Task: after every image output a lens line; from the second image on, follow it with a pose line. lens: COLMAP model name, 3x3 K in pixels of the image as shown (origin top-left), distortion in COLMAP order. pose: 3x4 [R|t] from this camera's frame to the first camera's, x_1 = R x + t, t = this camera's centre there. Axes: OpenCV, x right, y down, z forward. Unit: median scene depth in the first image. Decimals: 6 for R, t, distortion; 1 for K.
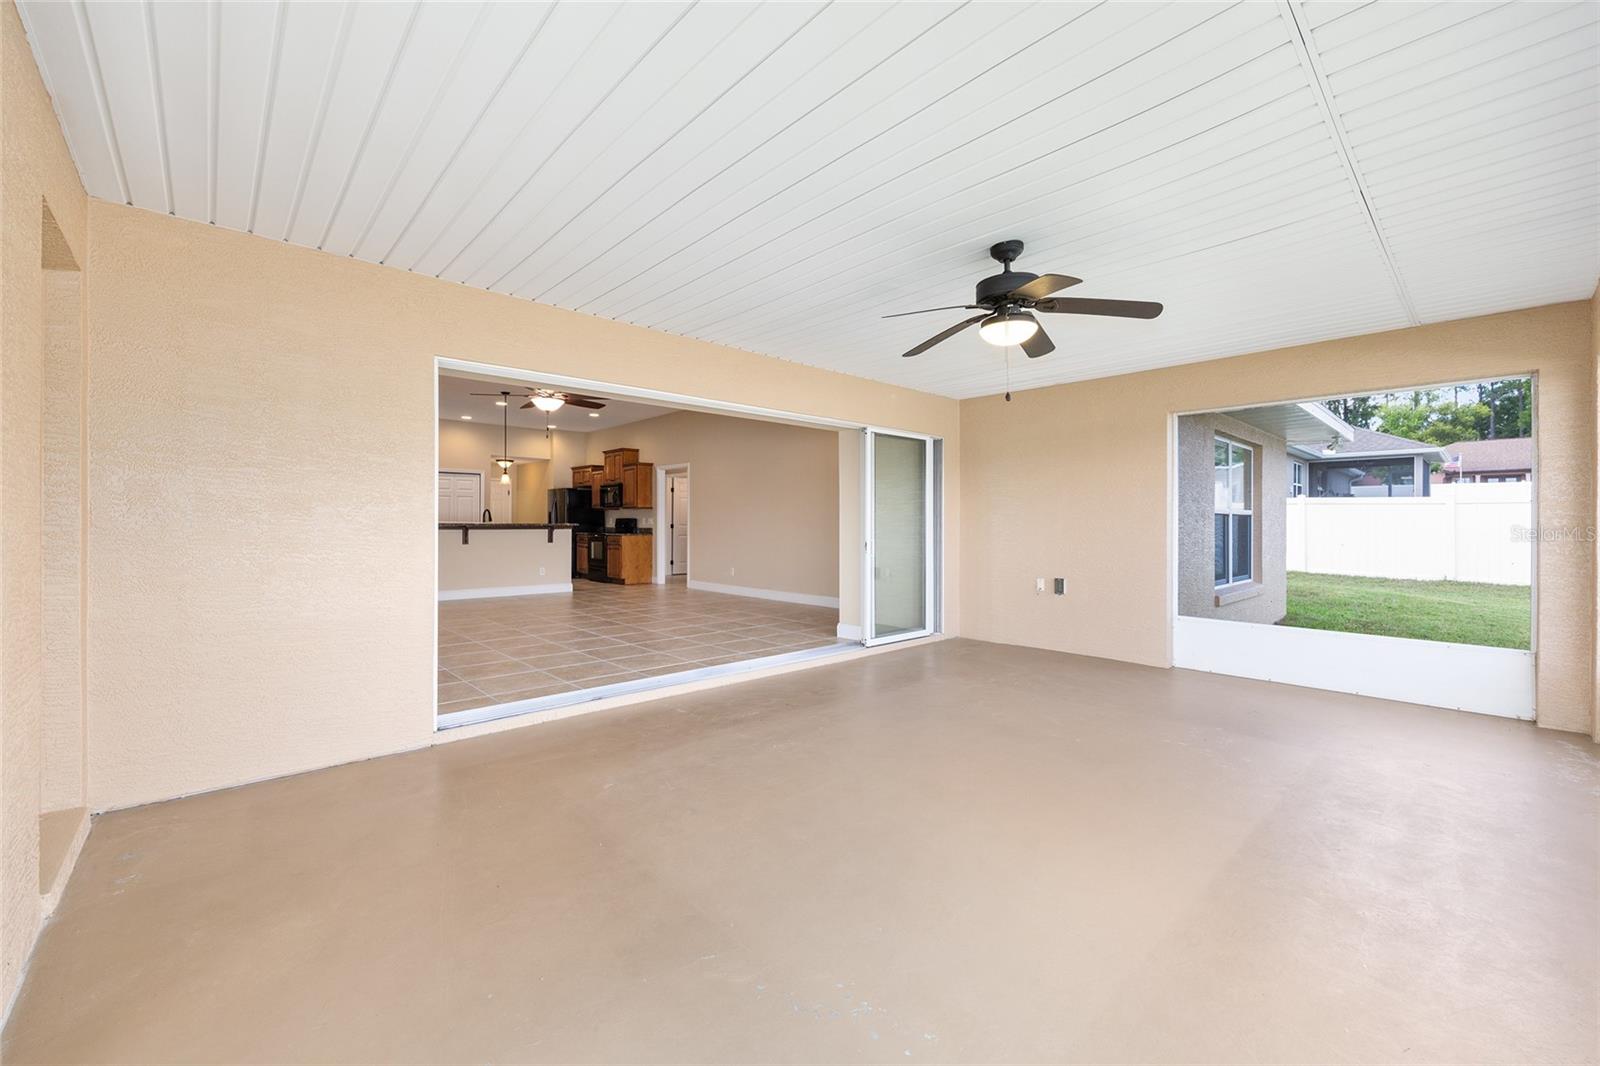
lens RADIAL K [[639.1, 0, 803.9], [0, 639.1, 526.1], [0, 0, 1]] dist [-0.000290, 0.000094]
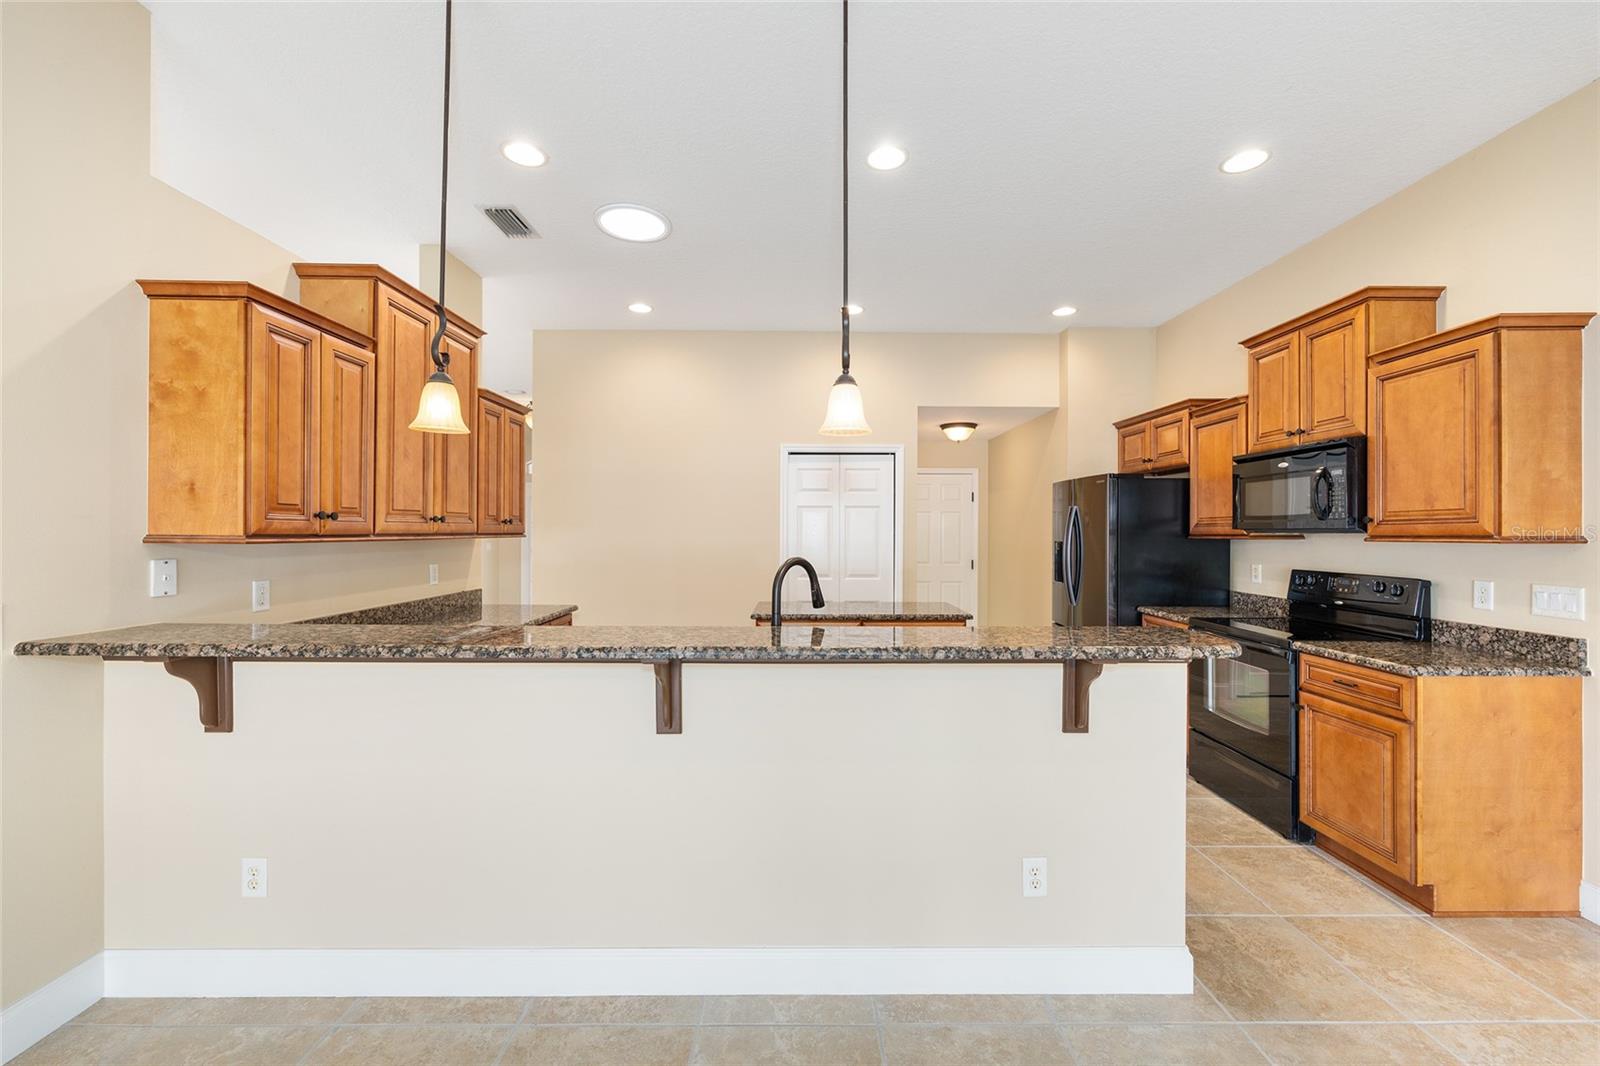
lens RADIAL K [[638.4, 0, 800.0], [0, 638.4, 533.0], [0, 0, 1]] dist [-0.001355, 0.000057]
pose [[0.732016, -0.000577, -0.681288, -0.281559], [-0.002607, 0.999990, -0.003649, -0.028542], [0.681283, 0.004447, 0.732007, 0.690861]]
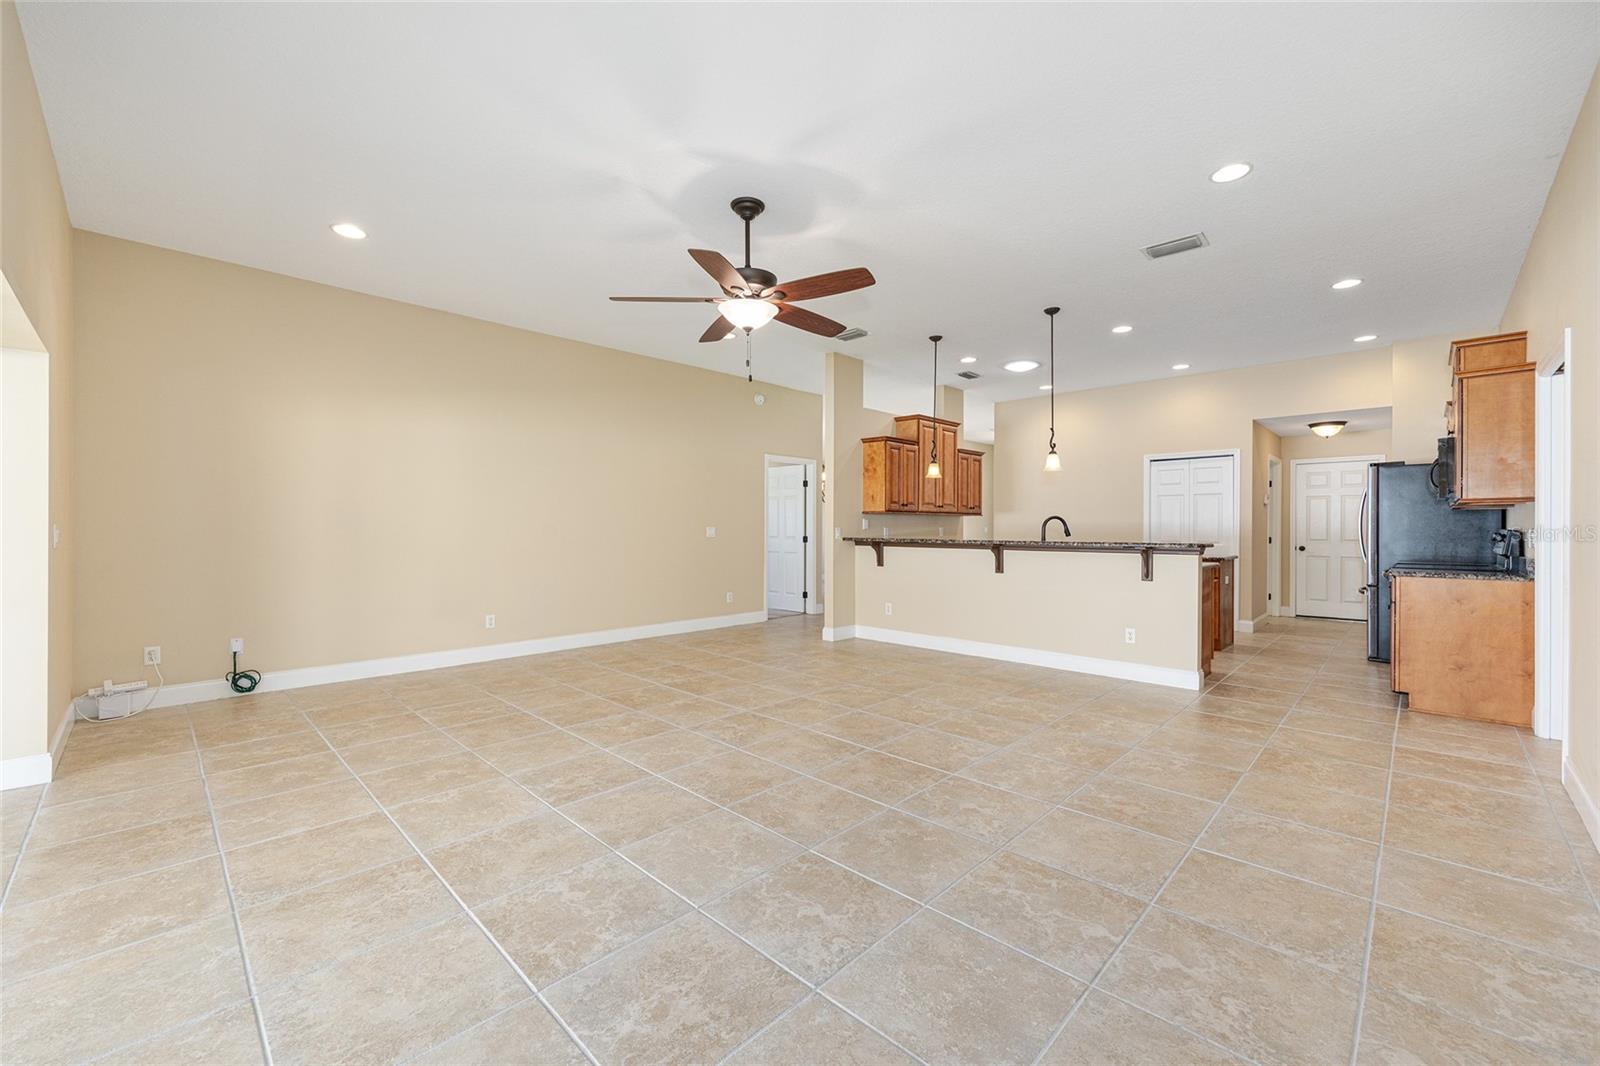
lens RADIAL K [[639.1, 0, 803.9], [0, 639.1, 526.1], [0, 0, 1]] dist [-0.000290, 0.000094]
pose [[0.044331, -0.006810, -0.998994, 0.072287], [-0.005516, 0.999960, -0.007062, -0.009608], [0.999002, 0.005823, 0.044292, 0.614398]]
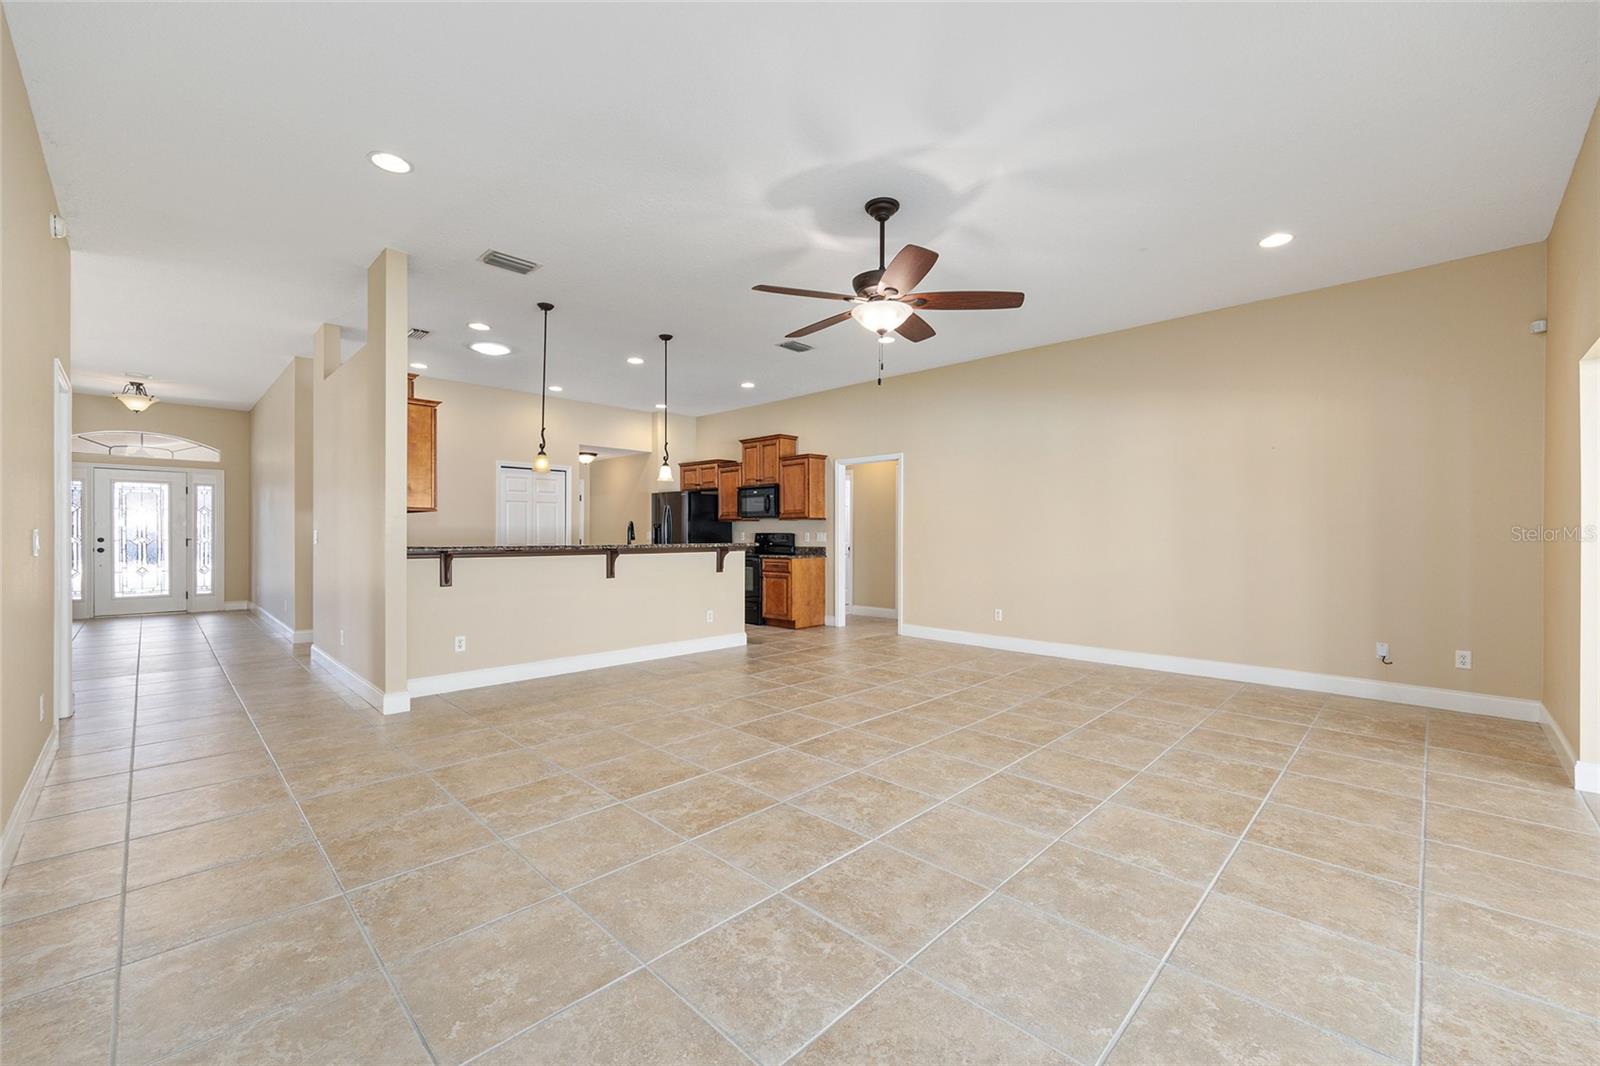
lens RADIAL K [[642.5, 0, 803.6], [0, 642.5, 526.4], [0, 0, 1]] dist [-0.000238, 0.000280]
pose [[0.999186, -0.001458, 0.040318, -0.290858], [0.002035, 0.999896, -0.014287, -0.009439], [-0.040293, 0.014358, 0.999085, 0.291341]]
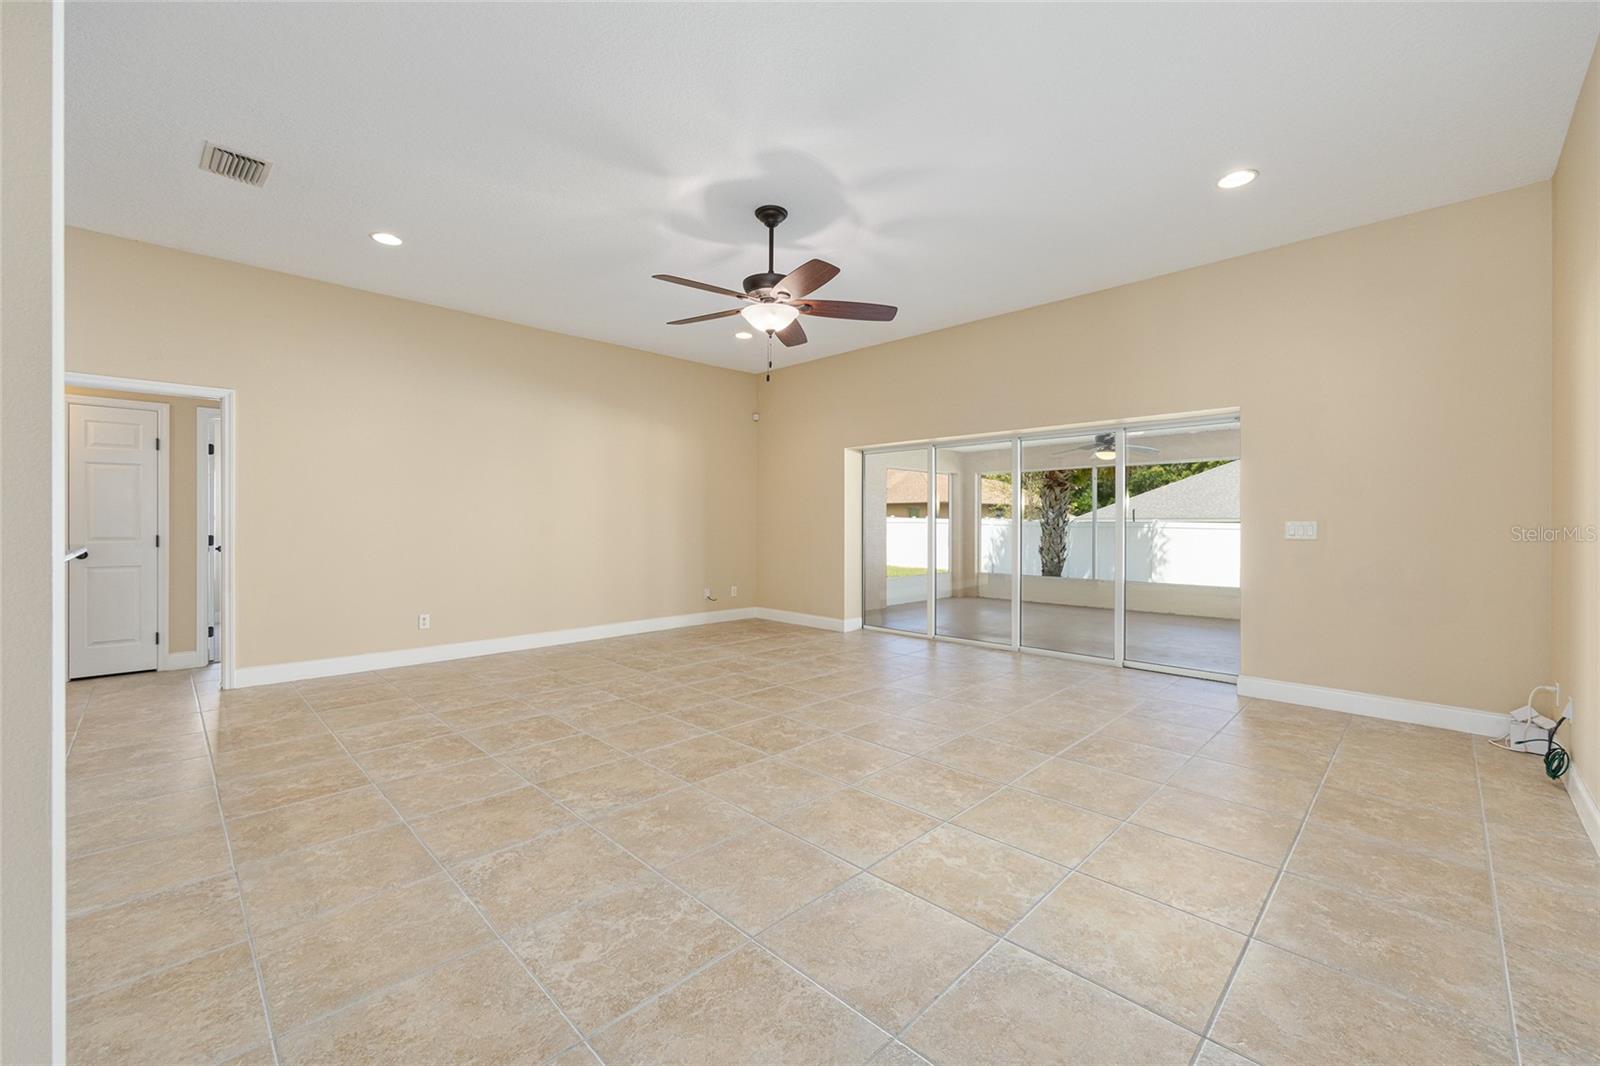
lens RADIAL K [[641.0, 0, 800.9], [0, 641.0, 520.7], [0, 0, 1]] dist [-0.001101, 0.000052]
pose [[-0.029307, -0.001642, 0.999569, -0.568056], [0.002433, 0.999996, 0.001714, -0.012277], [-0.999568, 0.002482, -0.029303, 0.594721]]
